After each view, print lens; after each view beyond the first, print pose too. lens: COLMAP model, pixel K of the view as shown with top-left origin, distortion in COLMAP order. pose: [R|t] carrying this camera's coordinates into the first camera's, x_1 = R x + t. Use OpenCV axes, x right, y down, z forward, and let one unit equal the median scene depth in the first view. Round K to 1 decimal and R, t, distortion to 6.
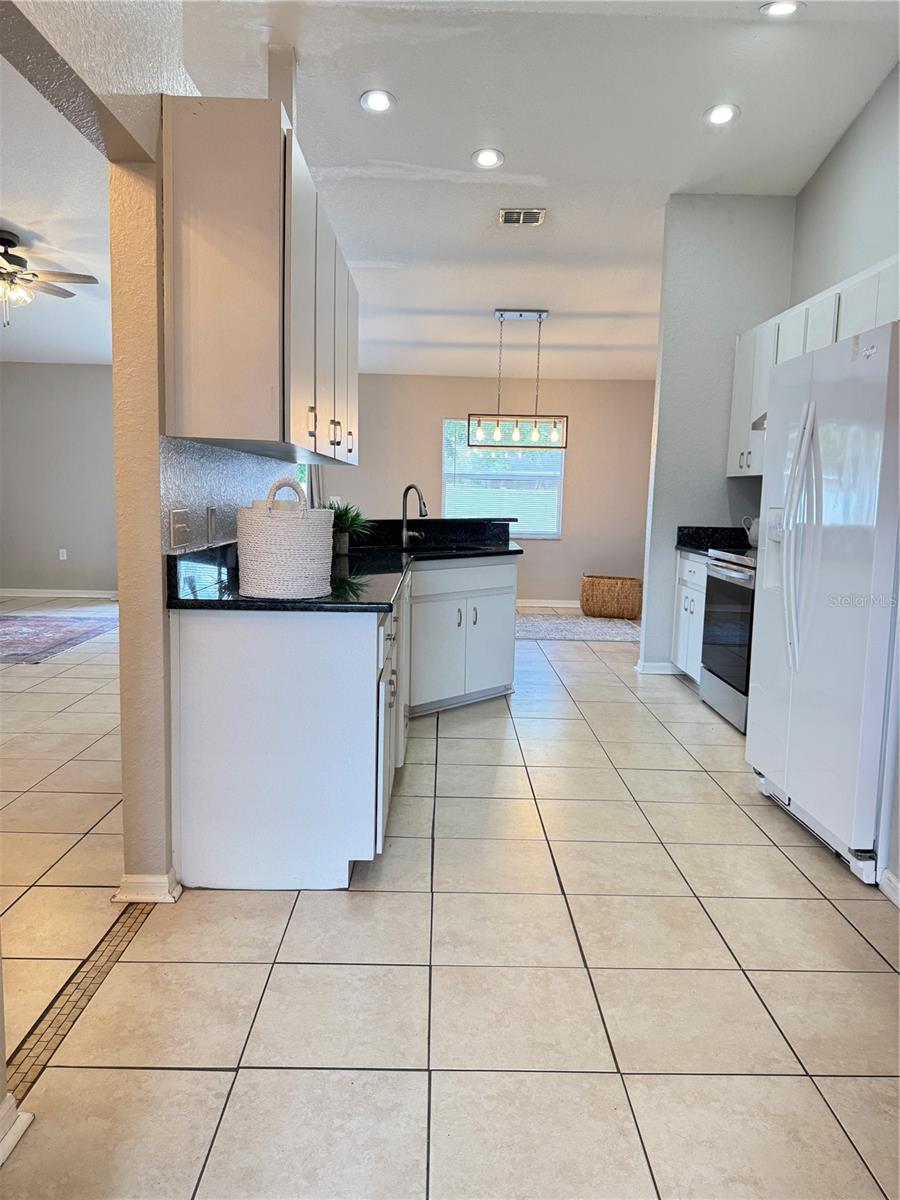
lens RADIAL K [[847.6, 0, 450.0], [0, 847.6, 600.0], [0, 0, 1]] dist [0.071135, -0.075974]
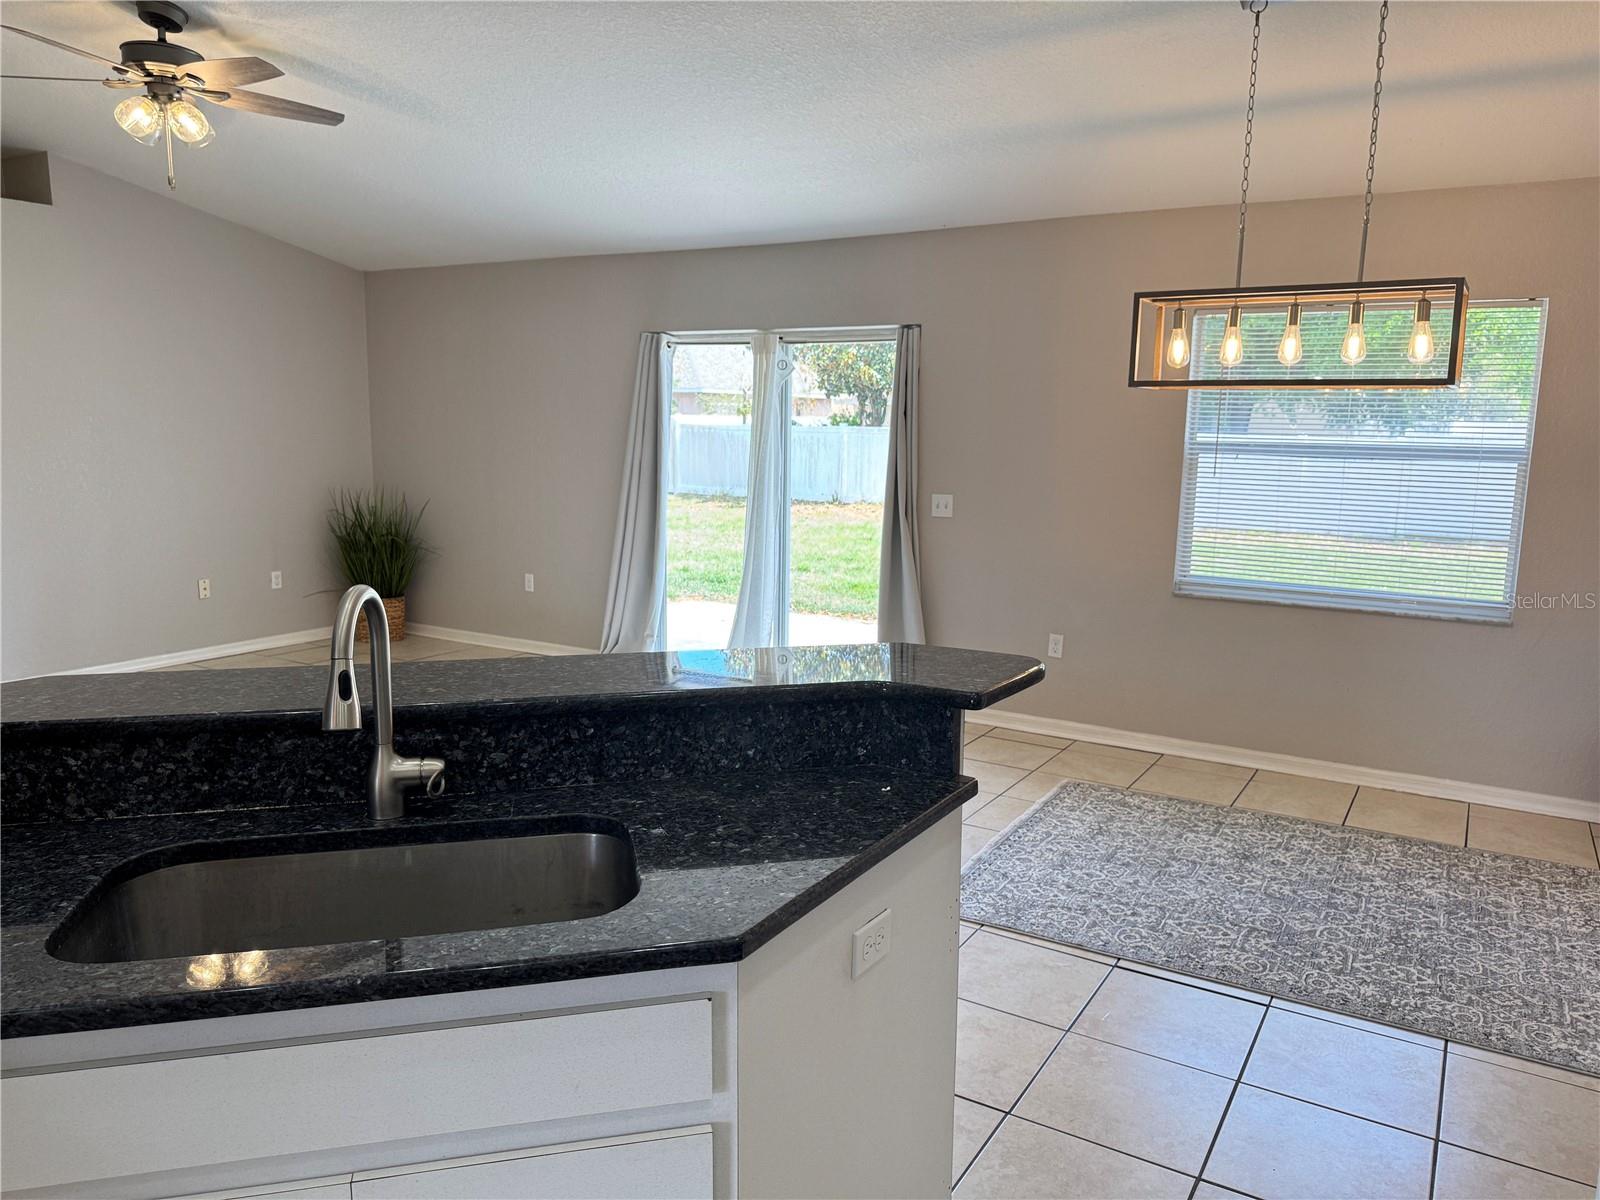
lens RADIAL K [[1130.1, 0, 803.8], [0, 1130.1, 605.3], [0, 0, 1]] dist [0.071135, -0.075974]
pose [[0.845211, 0.073190, -0.529397, 0.162991], [-0.058024, 0.997290, 0.045238, -0.102239], [0.531273, -0.007517, 0.847167, 0.516490]]
